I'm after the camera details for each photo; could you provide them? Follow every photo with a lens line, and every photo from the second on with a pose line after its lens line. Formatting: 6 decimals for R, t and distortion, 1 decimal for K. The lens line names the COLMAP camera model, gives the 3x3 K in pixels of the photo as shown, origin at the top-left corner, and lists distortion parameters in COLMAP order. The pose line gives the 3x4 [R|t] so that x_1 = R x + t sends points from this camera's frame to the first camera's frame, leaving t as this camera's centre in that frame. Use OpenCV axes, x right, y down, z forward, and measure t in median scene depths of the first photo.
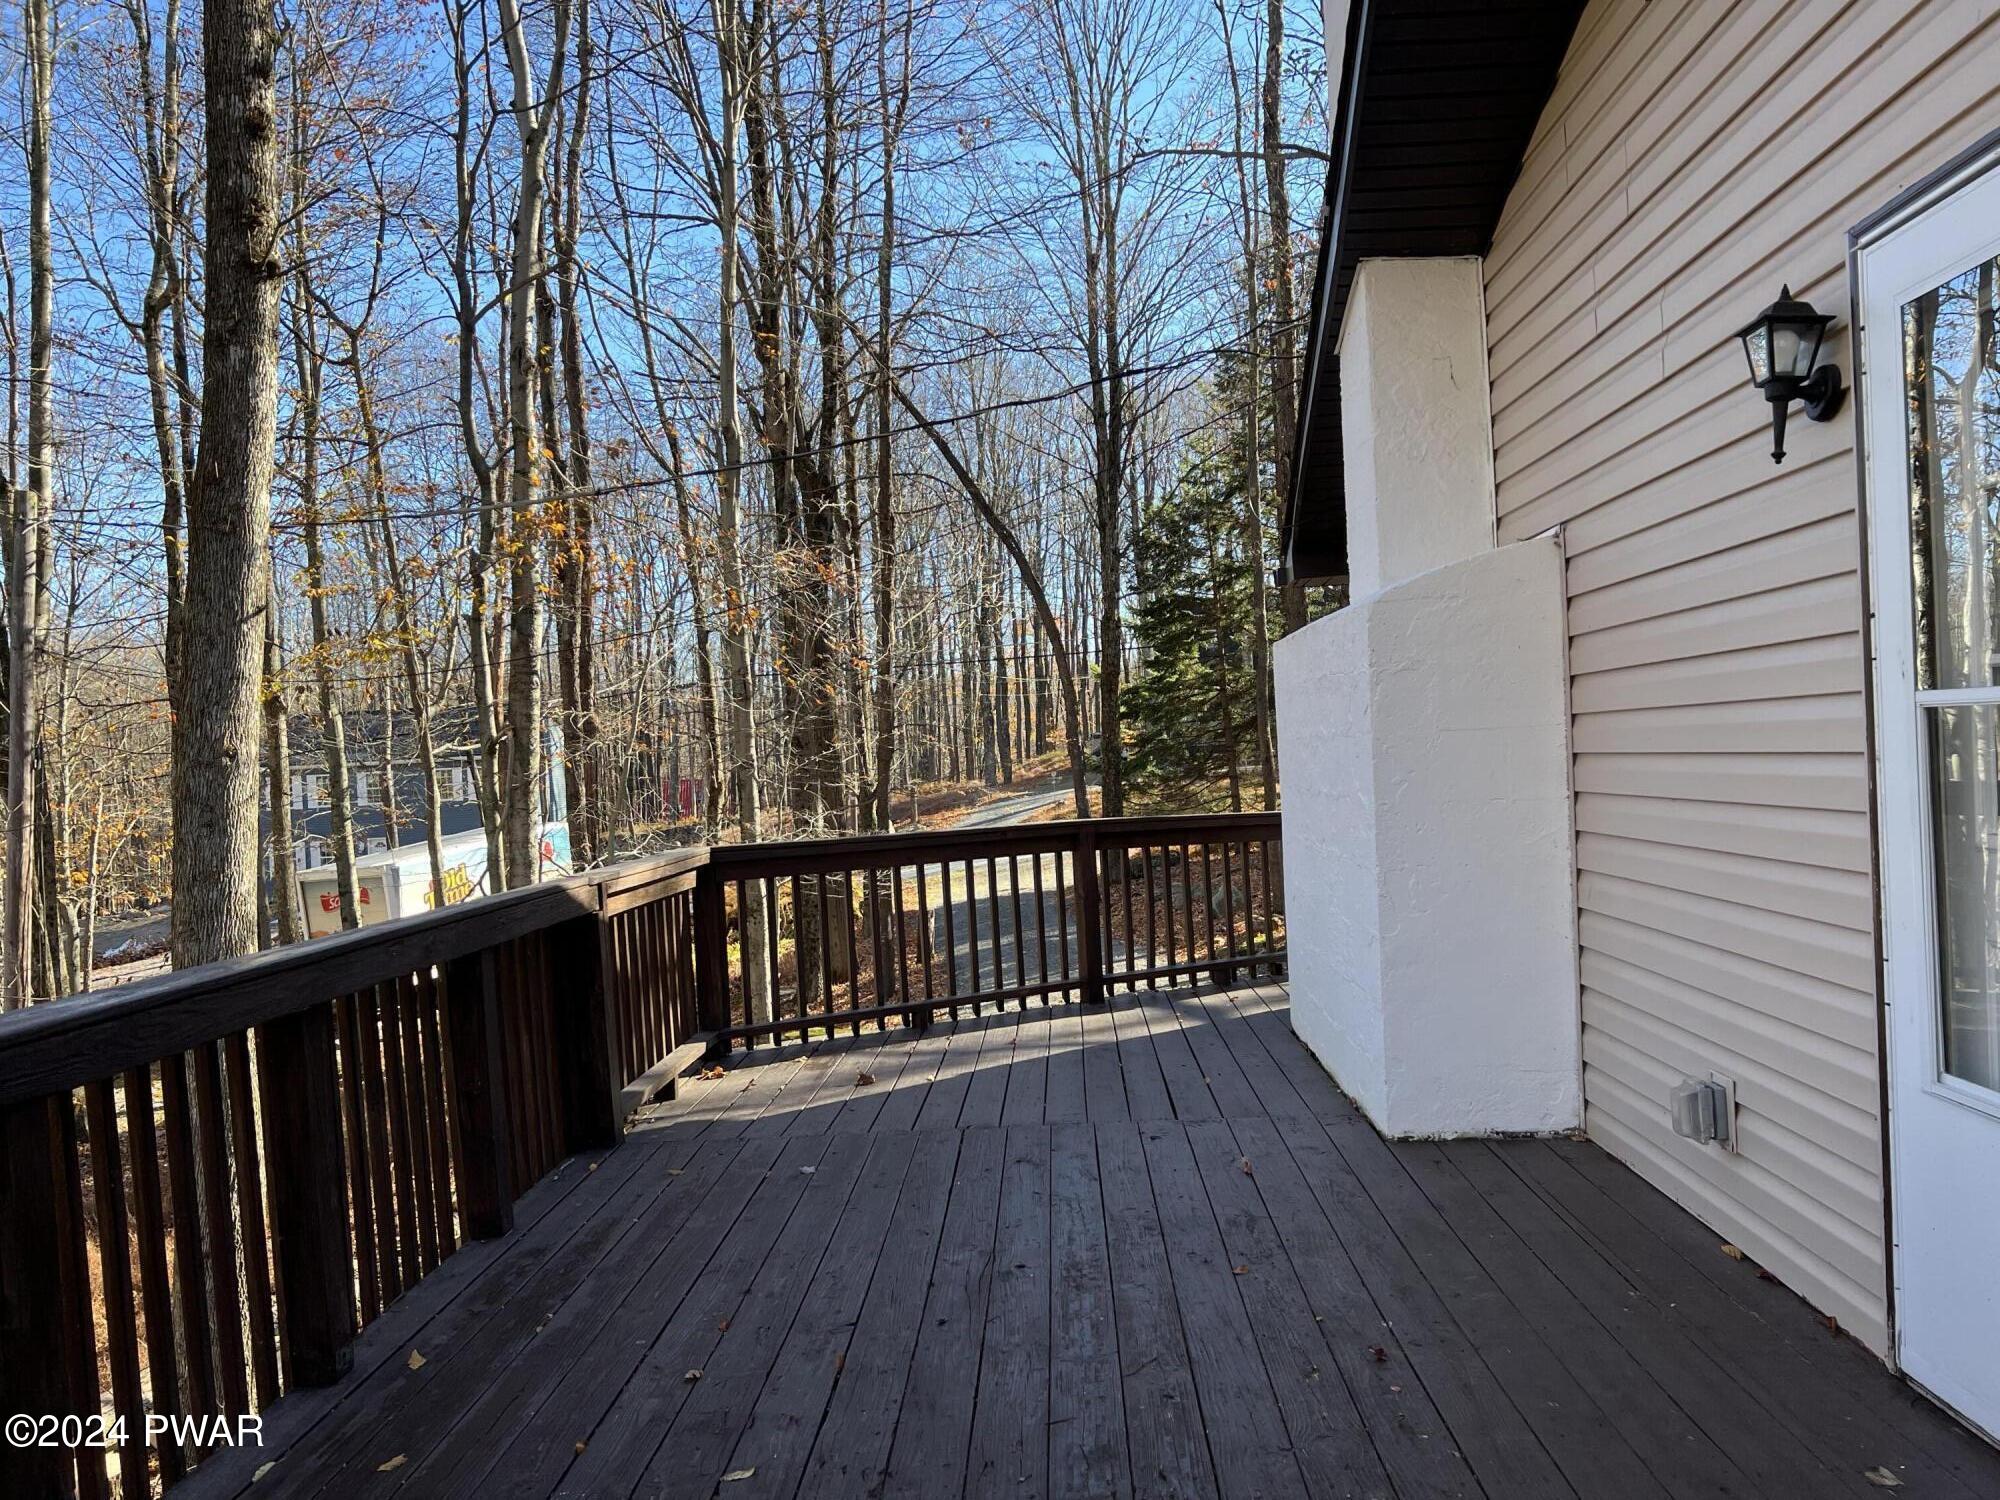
lens RADIAL K [[1522.9, 0, 1002.8], [0, 1522.9, 771.3], [0, 0, 1]] dist [0.062292, -0.065576]
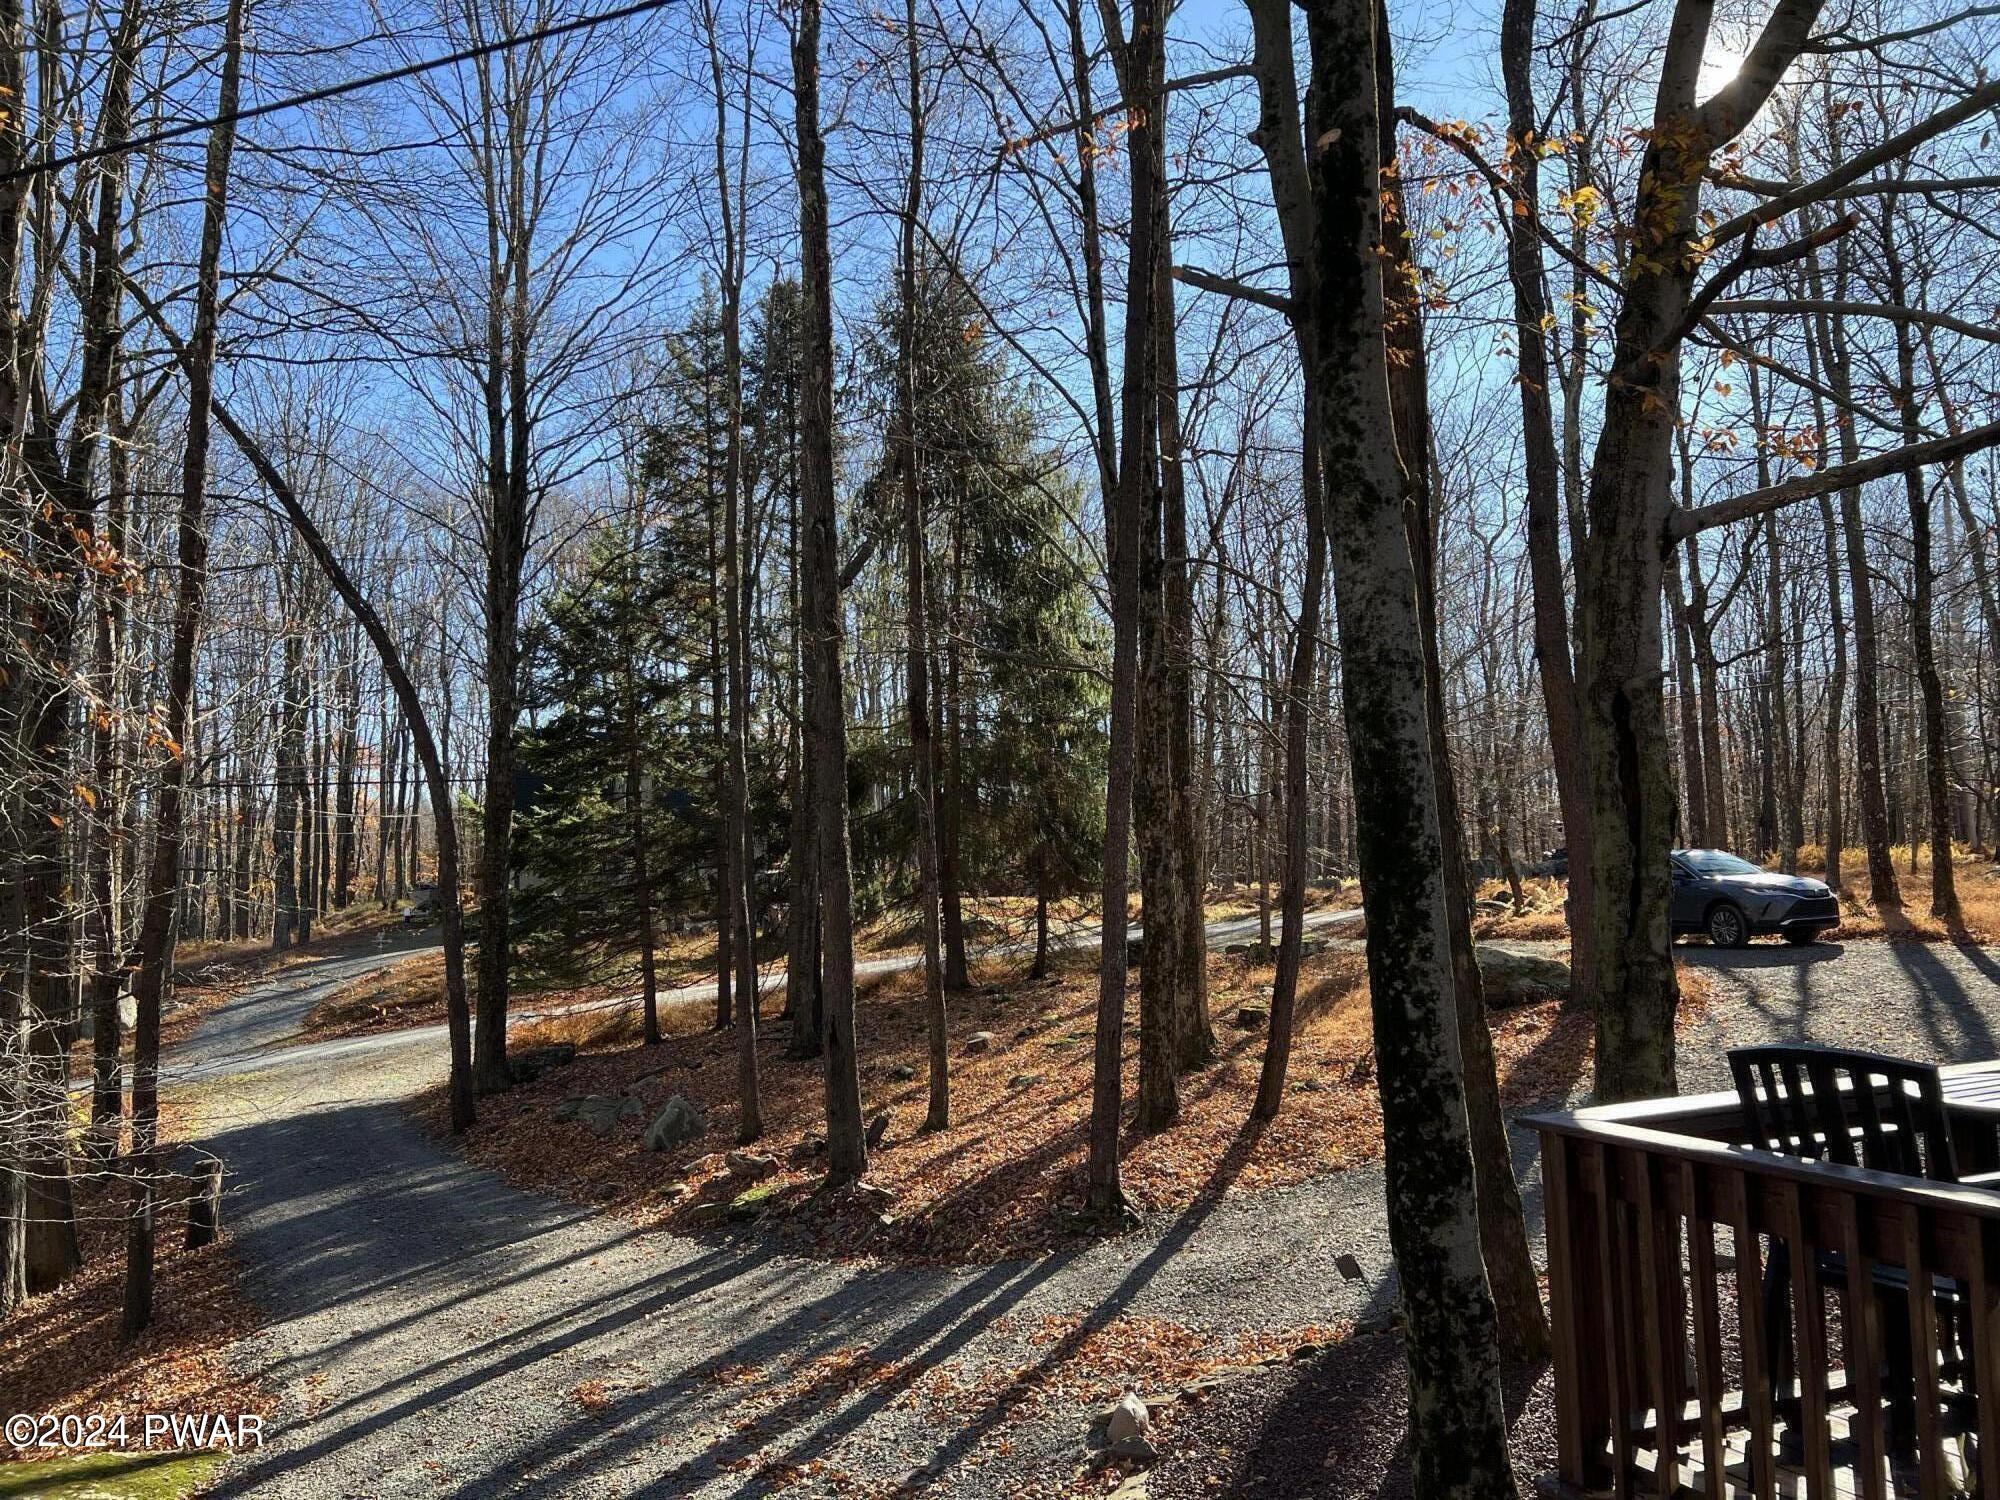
lens RADIAL K [[1522.9, 0, 1002.8], [0, 1522.9, 771.3], [0, 0, 1]] dist [0.062292, -0.065576]
pose [[0.902371, 0.069662, 0.425292, -0.025295], [-0.025401, 0.993731, -0.108877, -0.005277], [-0.430210, 0.087445, 0.898484, 0.198783]]
